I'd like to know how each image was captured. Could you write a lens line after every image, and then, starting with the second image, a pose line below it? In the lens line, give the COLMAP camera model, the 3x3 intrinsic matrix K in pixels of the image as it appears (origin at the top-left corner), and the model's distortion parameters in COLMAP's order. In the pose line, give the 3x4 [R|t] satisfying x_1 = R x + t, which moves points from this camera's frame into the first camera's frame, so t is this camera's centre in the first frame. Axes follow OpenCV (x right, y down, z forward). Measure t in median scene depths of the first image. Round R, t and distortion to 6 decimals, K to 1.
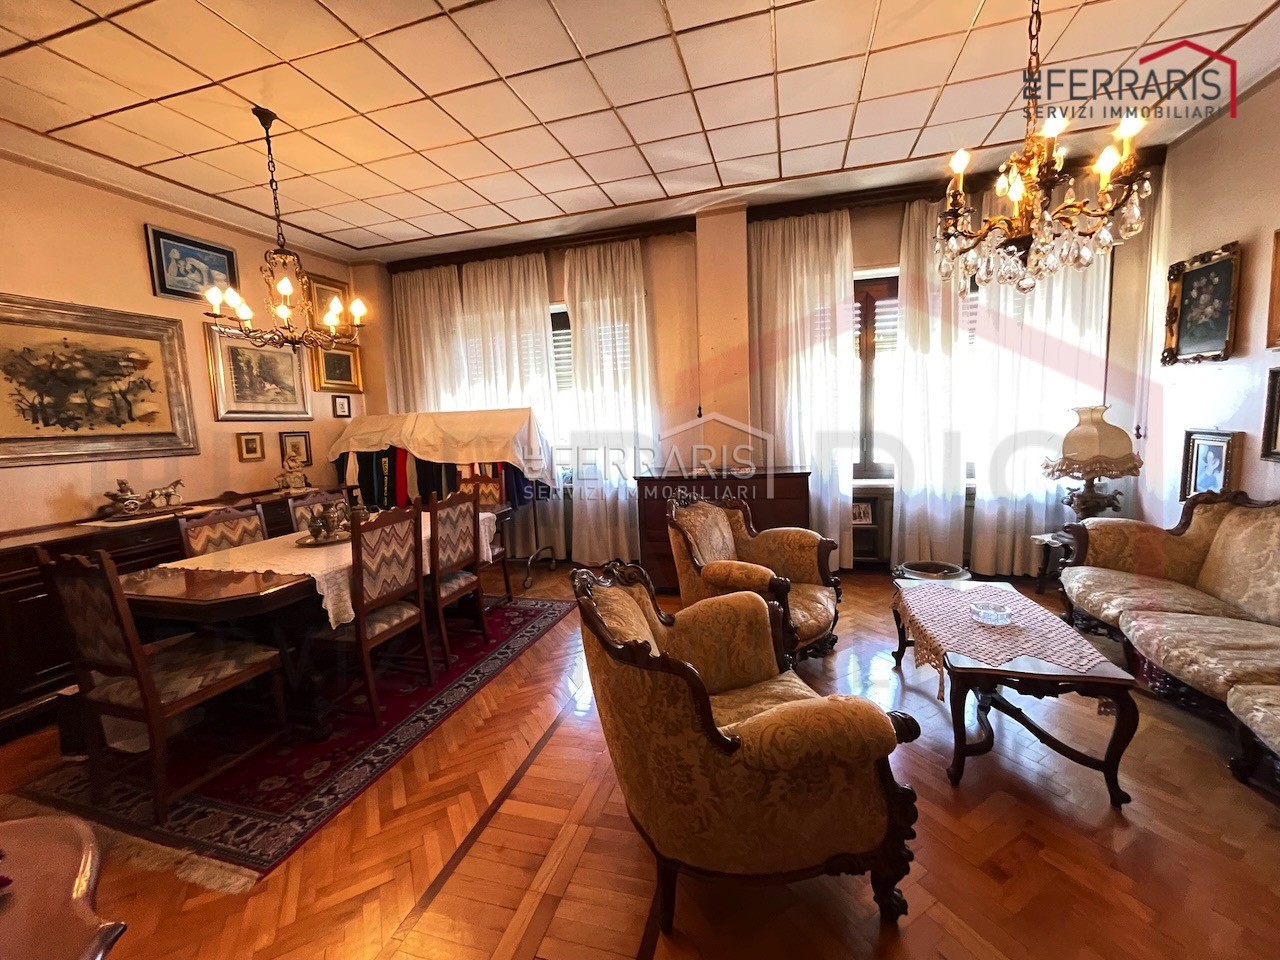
lens RADIAL K [[521.4, 0, 648.7], [0, 521.4, 478.5], [0, 0, 1]] dist [-0.004189, 0.000887]
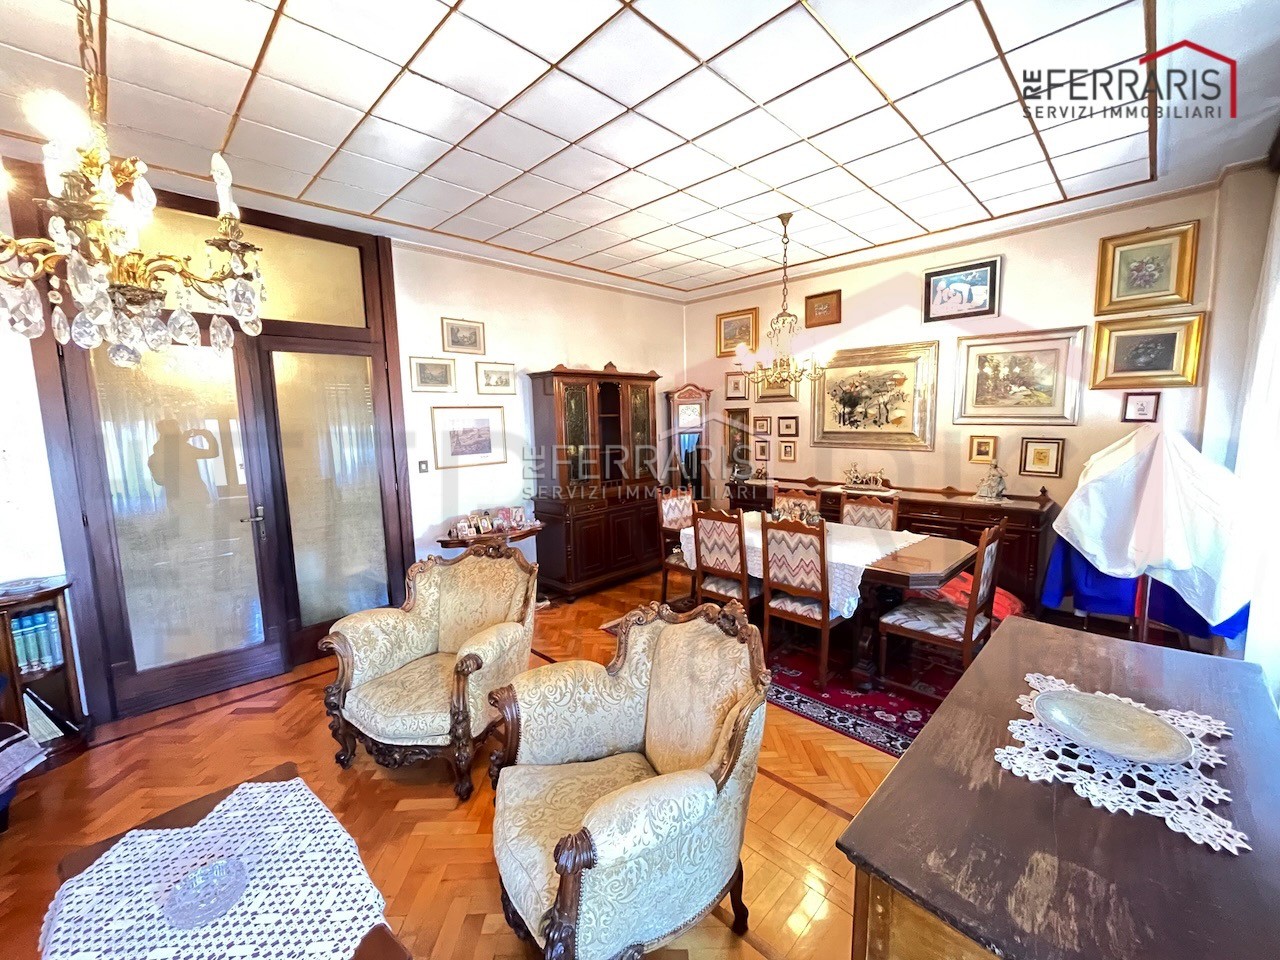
lens RADIAL K [[521.4, 0, 638.8], [0, 521.4, 476.3], [0, 0, 1]] dist [-0.004189, 0.000887]
pose [[-0.496760, 0.156555, -0.853651, 0.593000], [-0.057706, 0.975461, 0.212475, -0.238519], [0.865967, 0.154810, -0.475536, 1.139834]]
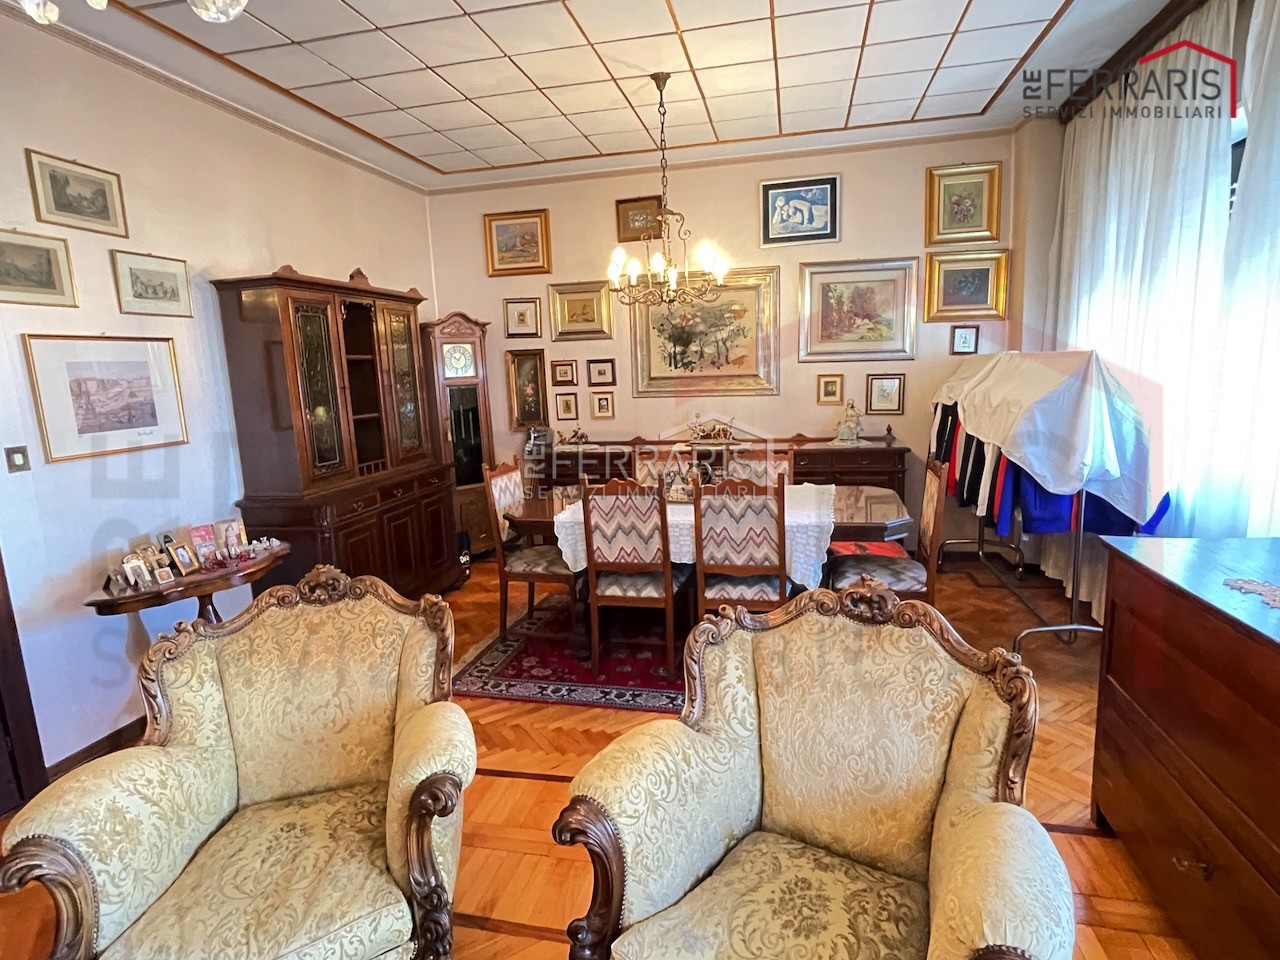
lens RADIAL K [[681.2, 0, 640.0], [0, 681.2, 475.5], [0, 0, 1]] dist [0.001922, -0.003133]
pose [[0.043222, 0.202126, -0.978405, 0.580320], [-0.081451, 0.976773, 0.198191, -0.157819], [0.995740, 0.071126, 0.058681, 0.747378]]
